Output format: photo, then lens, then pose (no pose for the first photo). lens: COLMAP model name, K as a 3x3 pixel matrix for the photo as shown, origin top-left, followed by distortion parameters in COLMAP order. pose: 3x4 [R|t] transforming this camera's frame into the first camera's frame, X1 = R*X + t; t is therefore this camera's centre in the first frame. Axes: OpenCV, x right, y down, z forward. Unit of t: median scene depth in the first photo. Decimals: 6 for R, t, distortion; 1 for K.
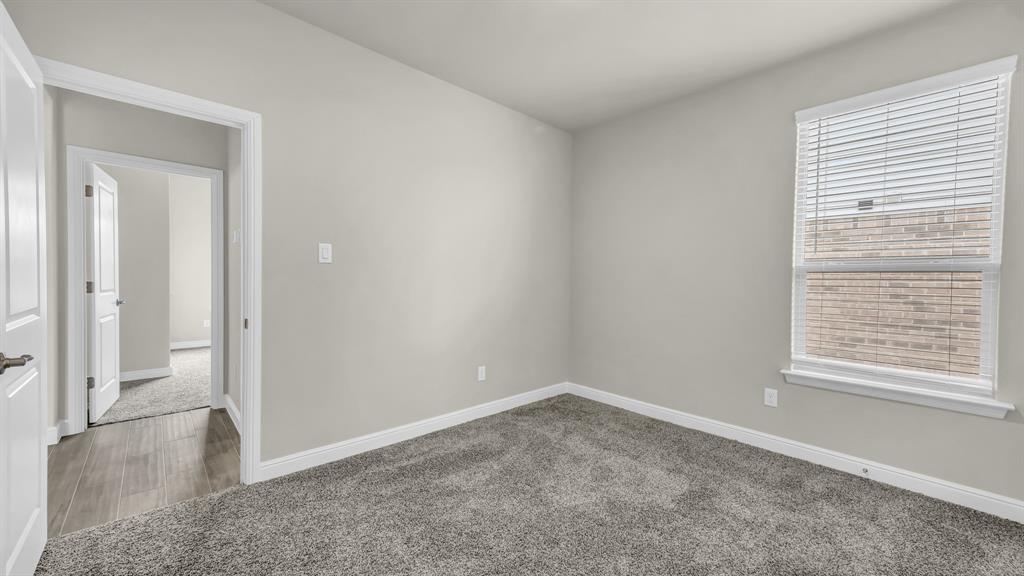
lens RADIAL K [[390.2, 0, 512.0], [0, 390.2, 288.0], [0, 0, 1]] dist [0.000050, 0.000011]
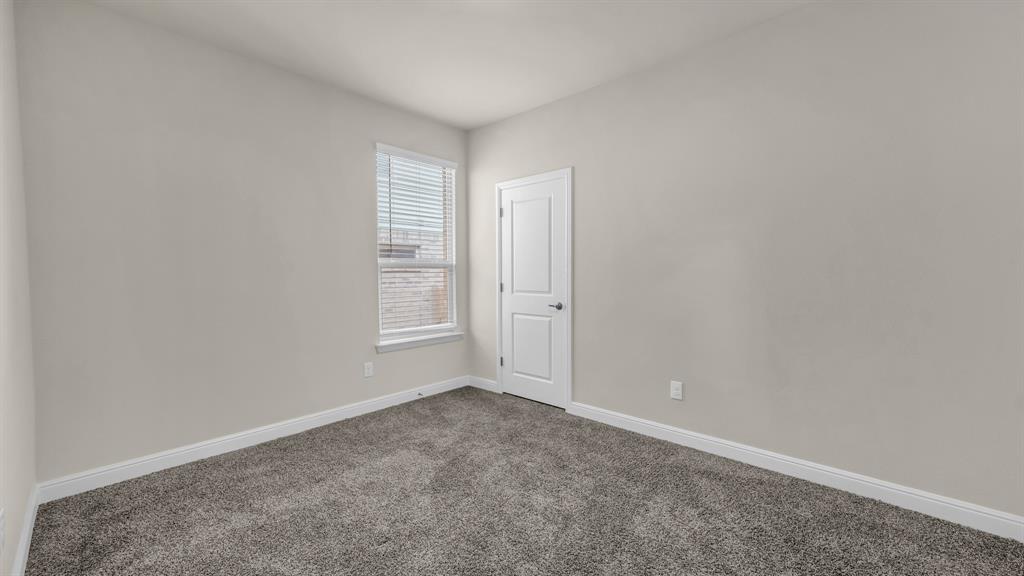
lens RADIAL K [[390.2, 0, 512.0], [0, 390.2, 288.0], [0, 0, 1]] dist [0.000050, 0.000011]
pose [[-0.077703, -0.045237, 0.995950, -0.598147], [0.028898, 0.998448, 0.047605, -0.019471], [-0.996558, 0.032480, -0.076275, 0.662524]]
